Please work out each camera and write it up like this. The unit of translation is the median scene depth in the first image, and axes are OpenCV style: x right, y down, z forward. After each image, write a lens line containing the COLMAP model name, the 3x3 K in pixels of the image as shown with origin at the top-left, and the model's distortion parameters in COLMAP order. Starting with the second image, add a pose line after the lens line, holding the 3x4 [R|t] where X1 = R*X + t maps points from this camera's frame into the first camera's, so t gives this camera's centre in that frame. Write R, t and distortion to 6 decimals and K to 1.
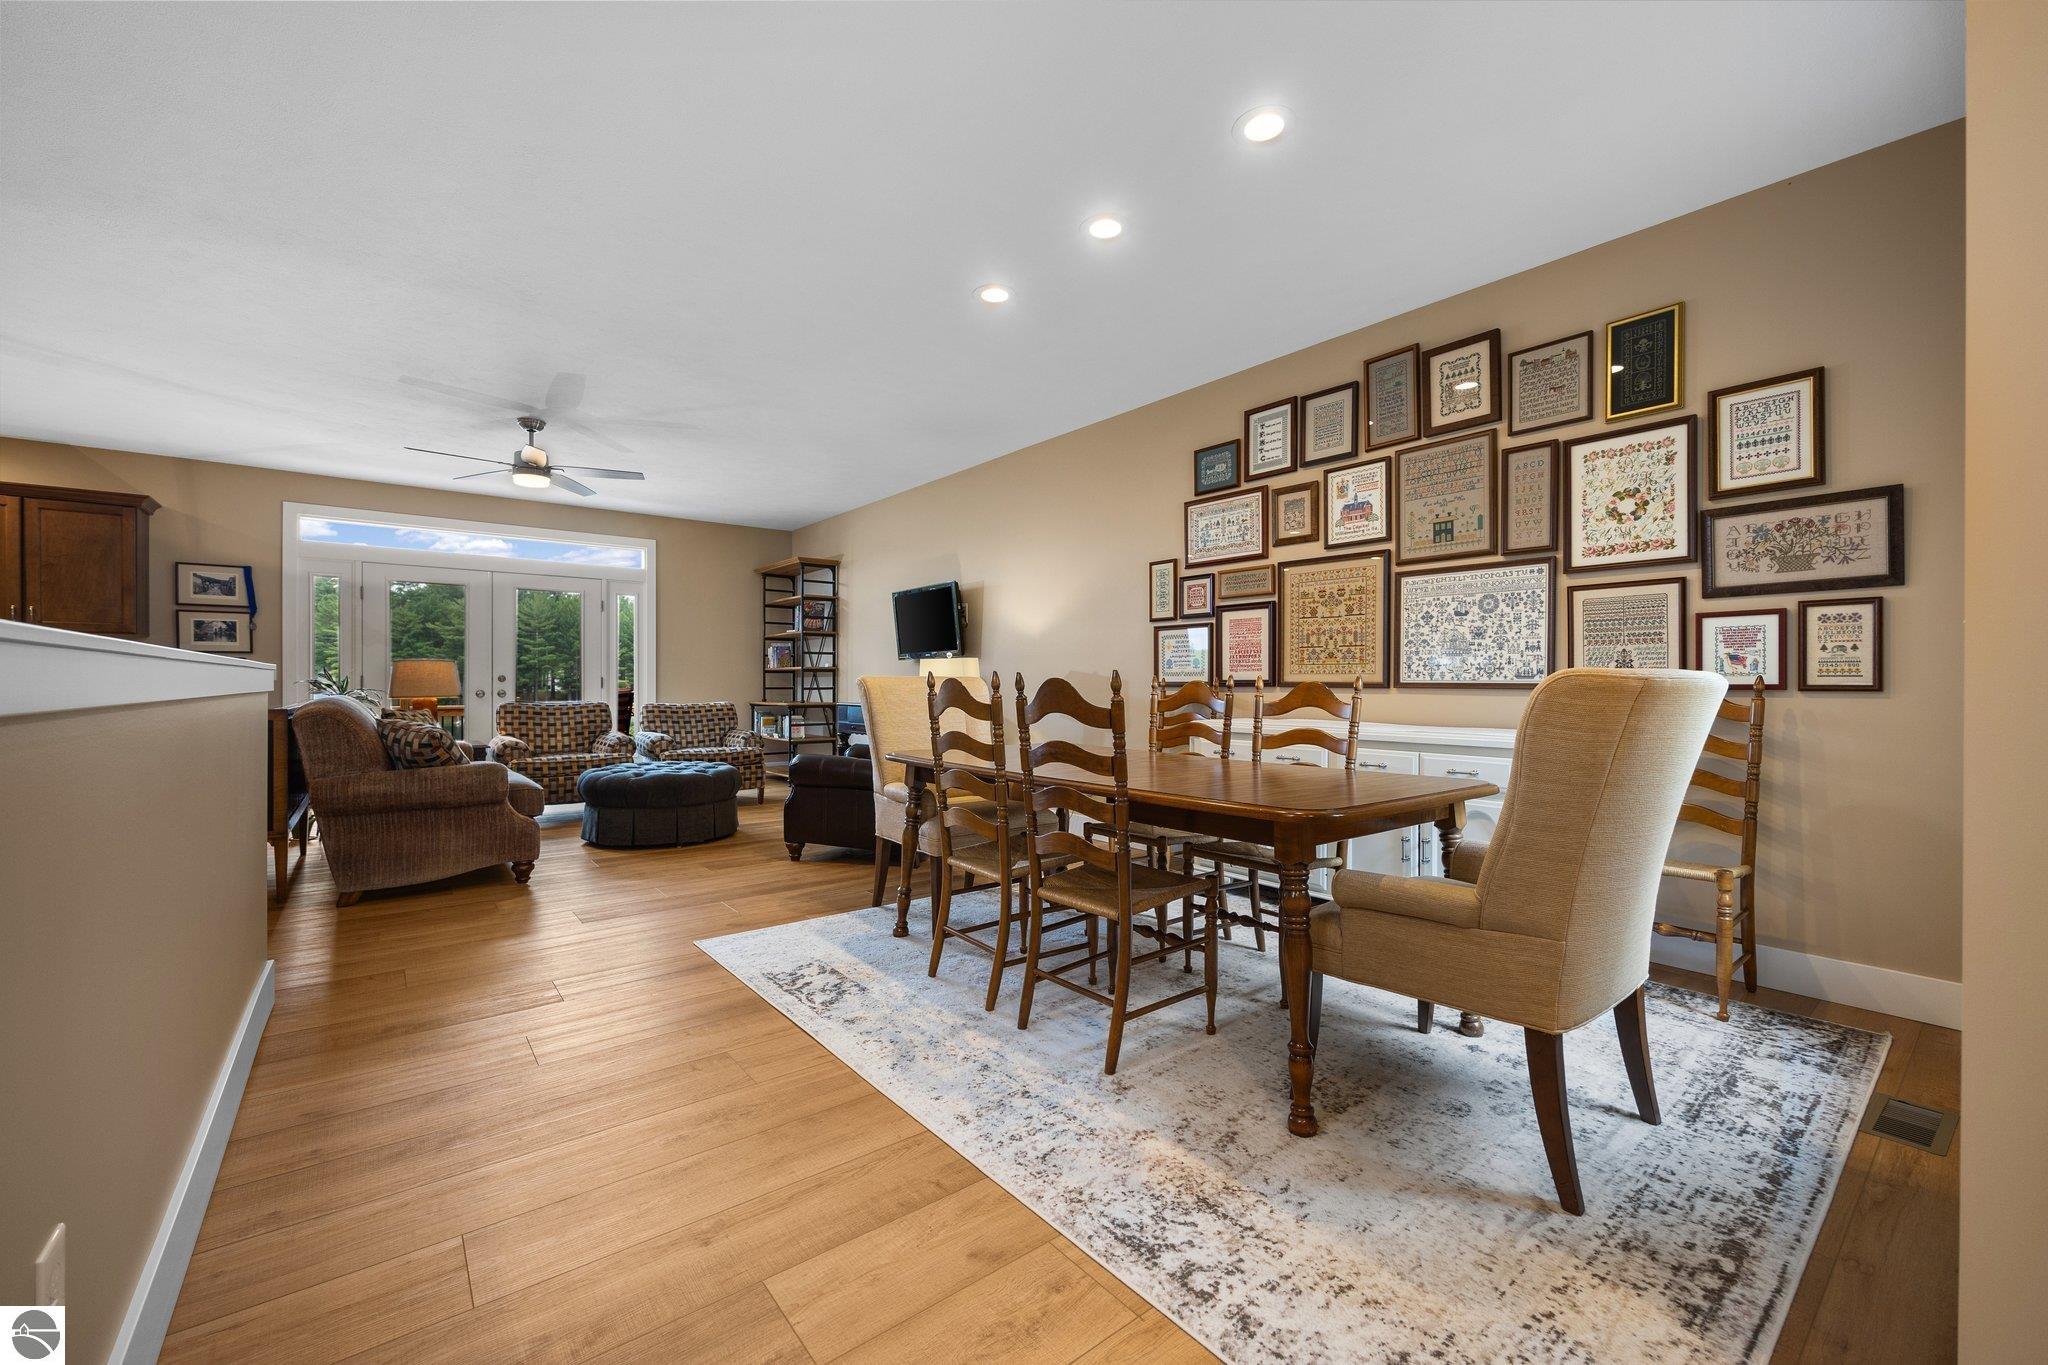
lens RADIAL K [[820.4, 0, 1027.1], [0, 820.4, 686.3], [0, 0, 1]] dist [-0.004711, -0.000244]
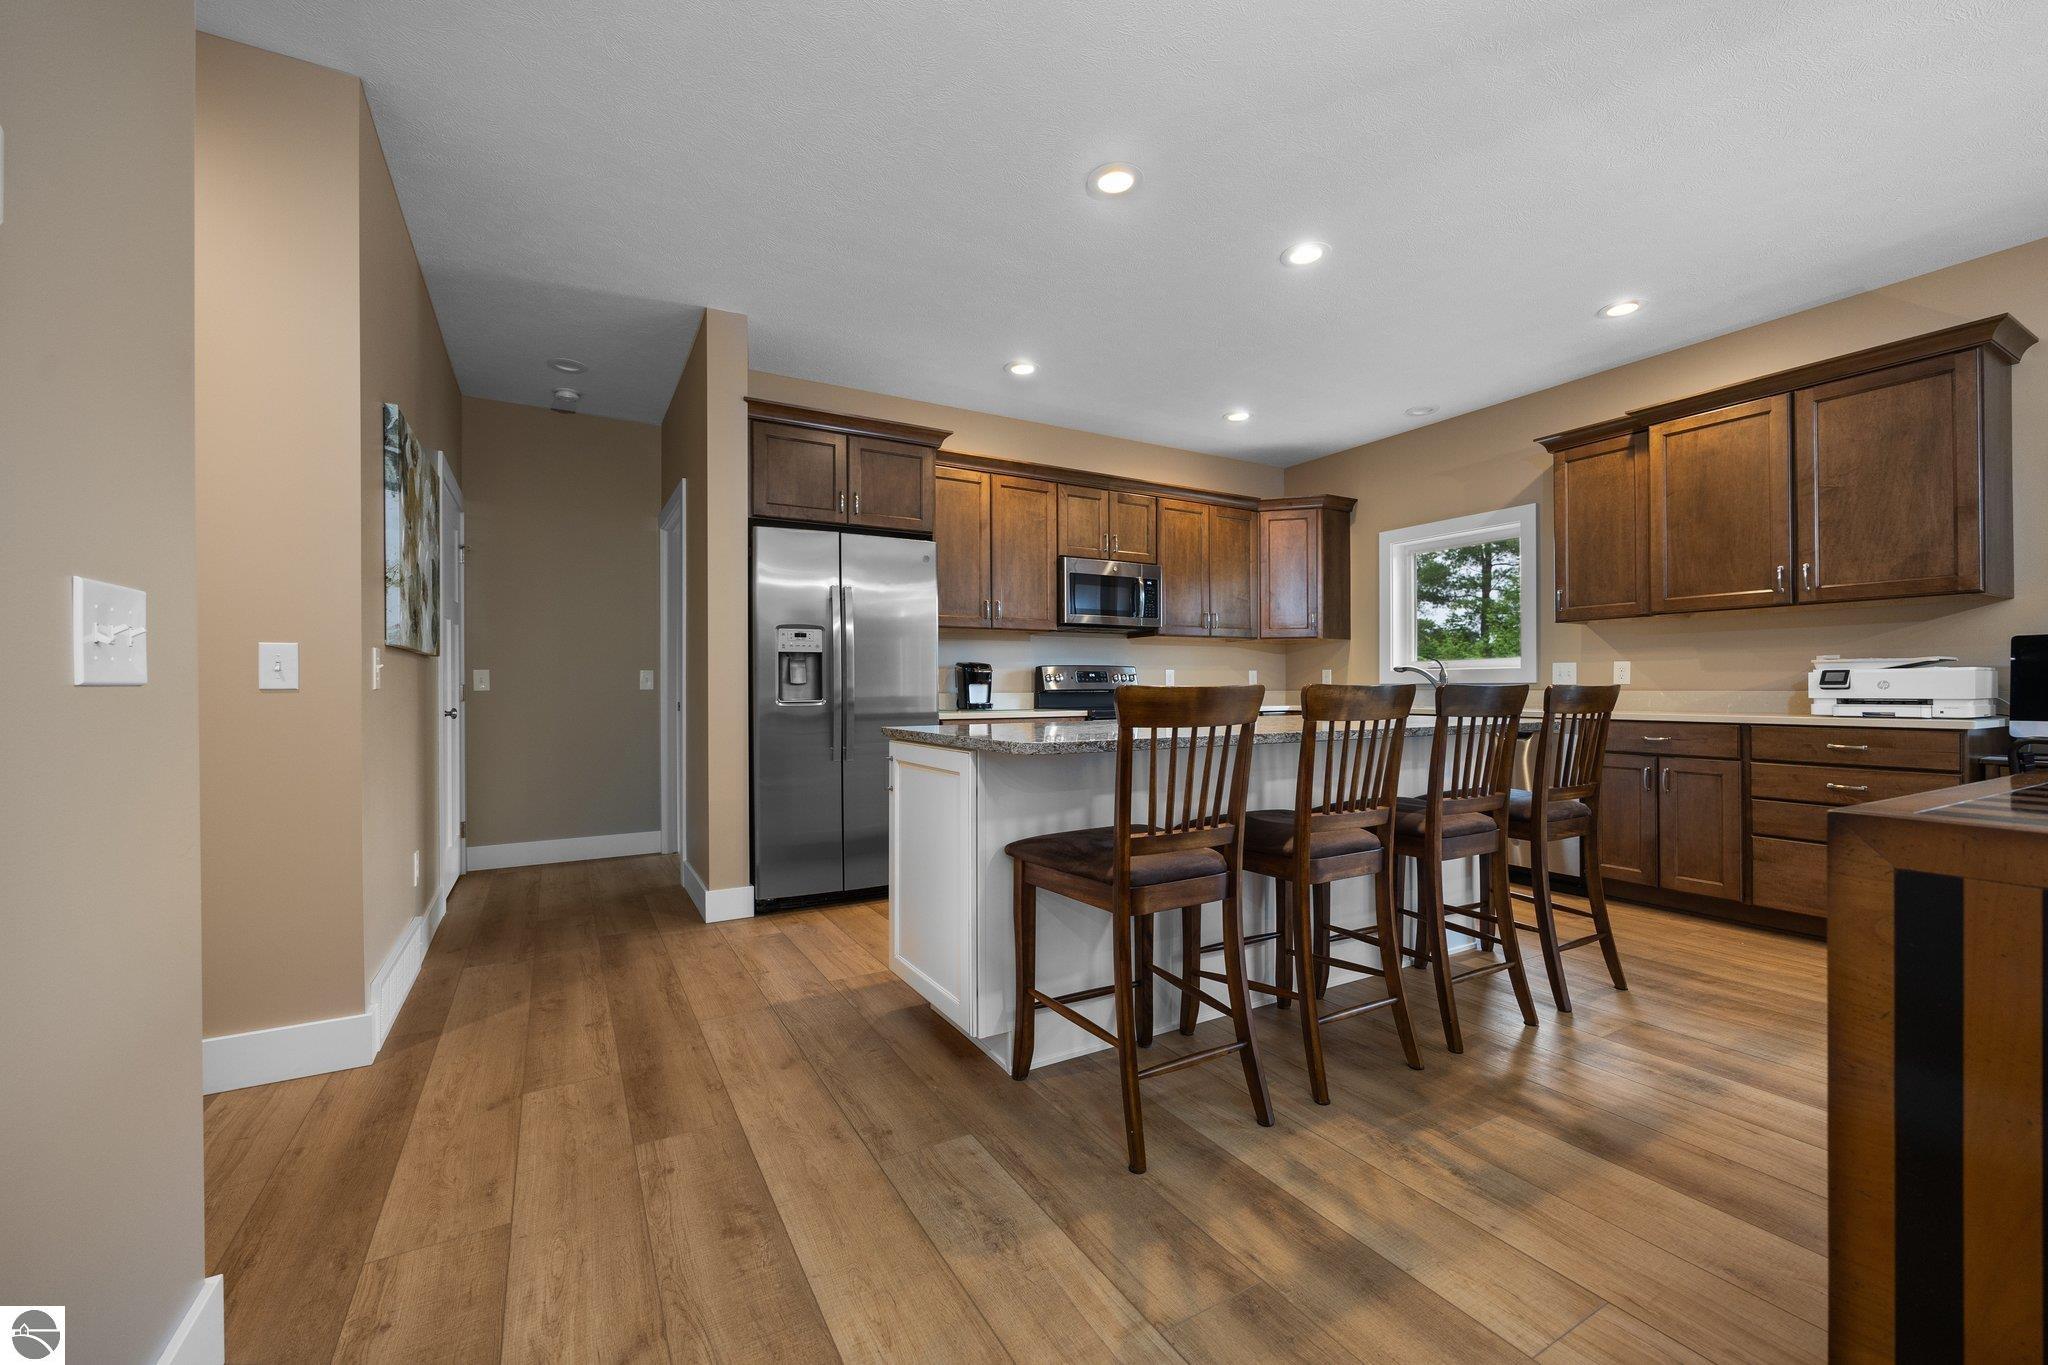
lens RADIAL K [[820.4, 0, 1021.6], [0, 820.4, 684.3], [0, 0, 1]] dist [-0.004711, -0.000244]
pose [[-0.158843, -0.004535, -0.987293, -0.442848], [-0.003107, 0.999987, -0.004093, -0.001787], [0.987299, 0.002417, -0.158855, 0.437810]]
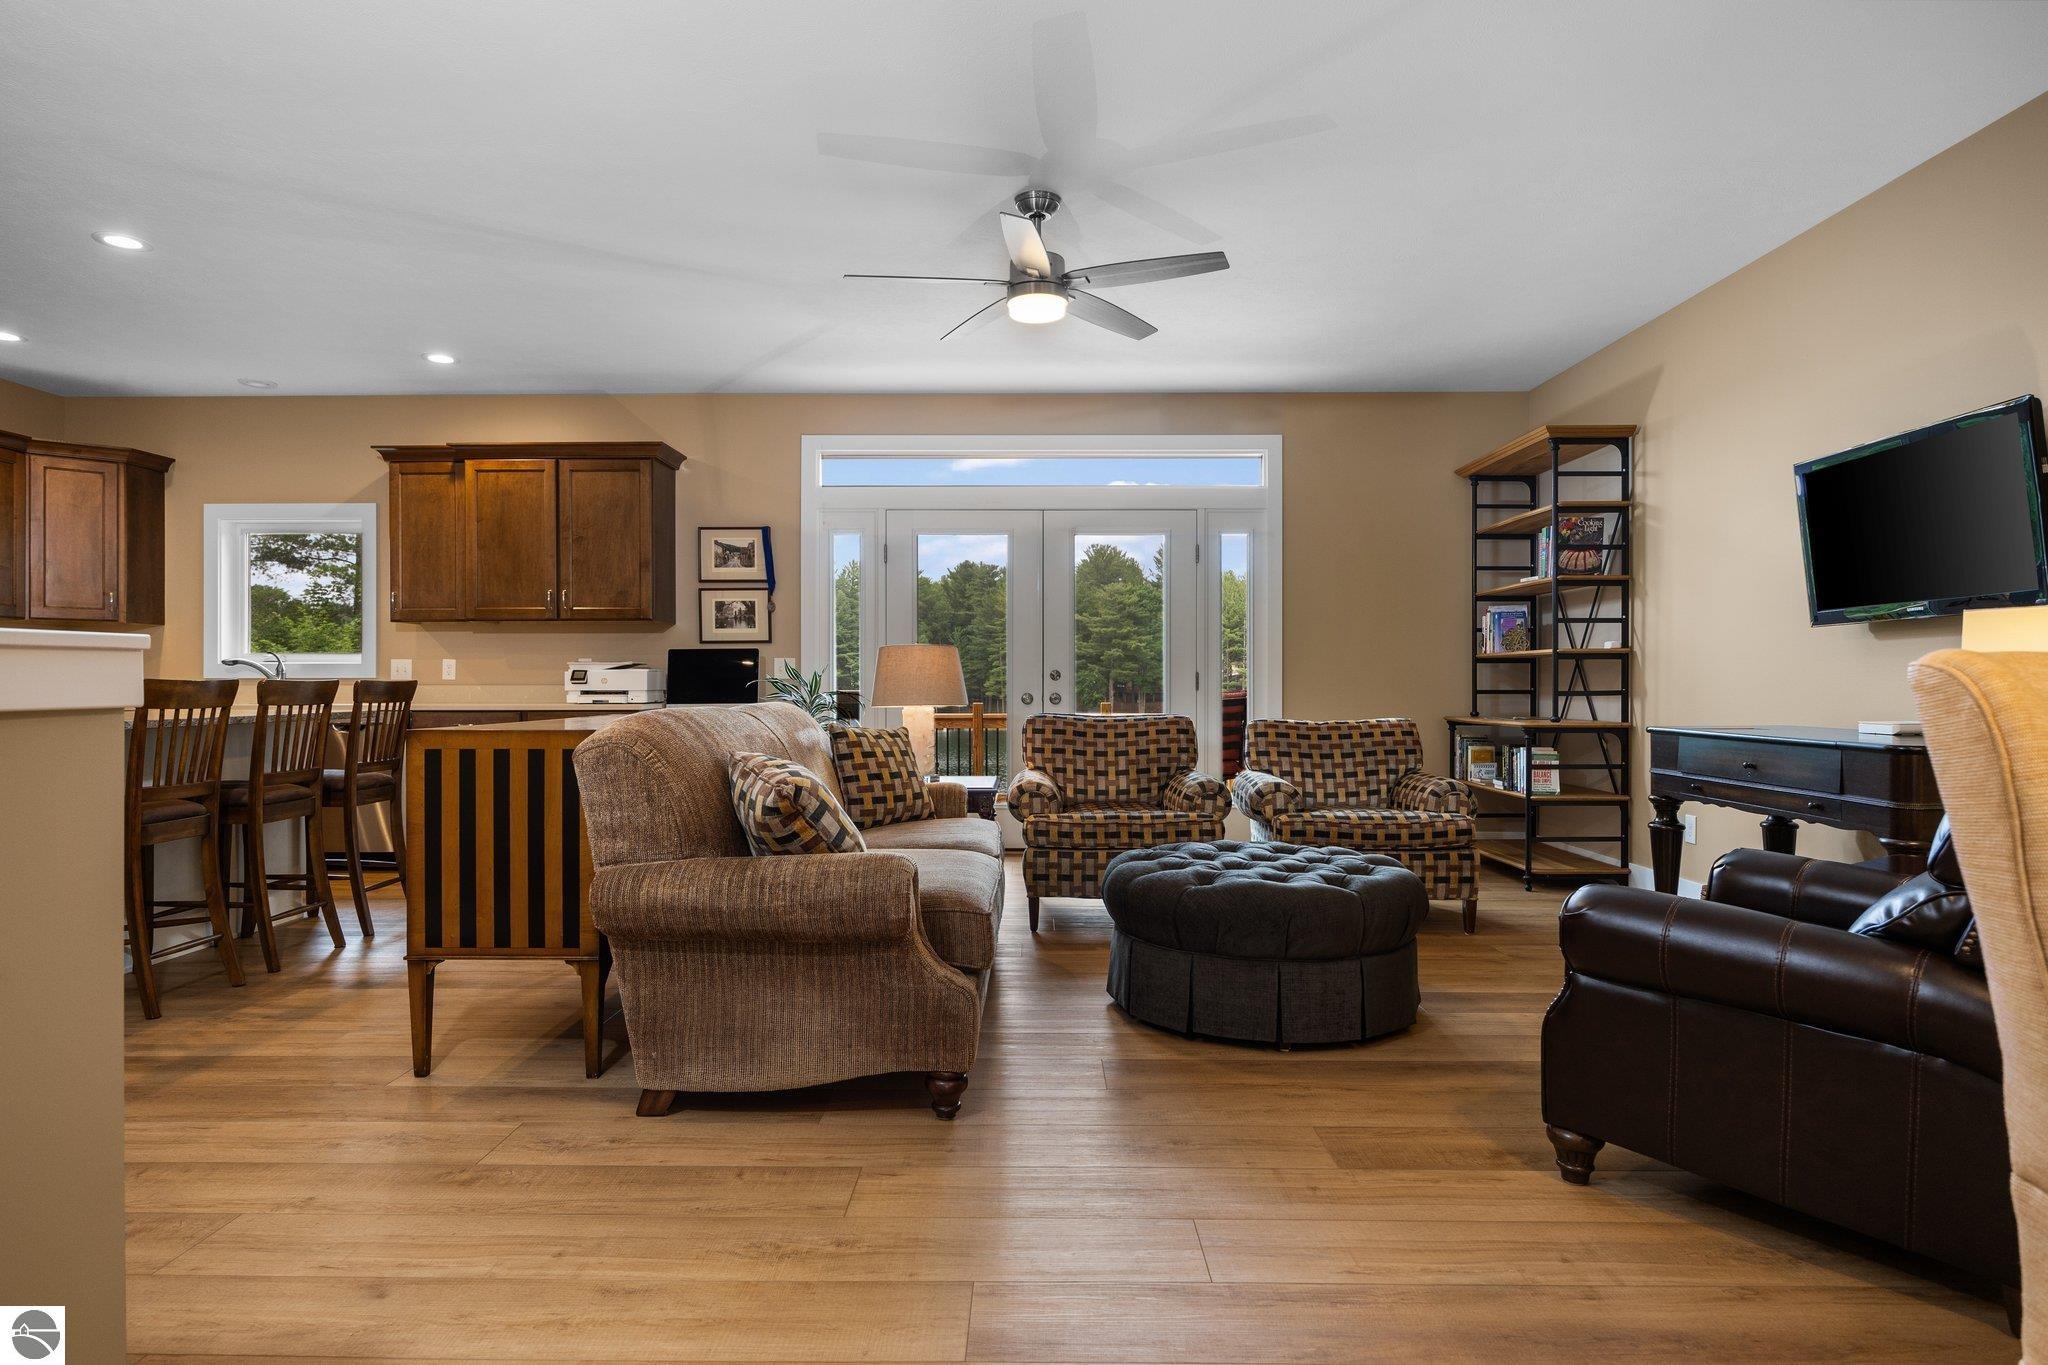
lens RADIAL K [[1126.9, 0, 1021.1], [0, 1126.9, 685.1], [0, 0, 1]] dist [-0.008233, 0.000697]
pose [[0.772558, 0.000956, -0.634943, -0.119116], [-0.002008, 0.999998, -0.000938, -0.001208], [0.634941, 0.001999, 0.772558, 0.352800]]
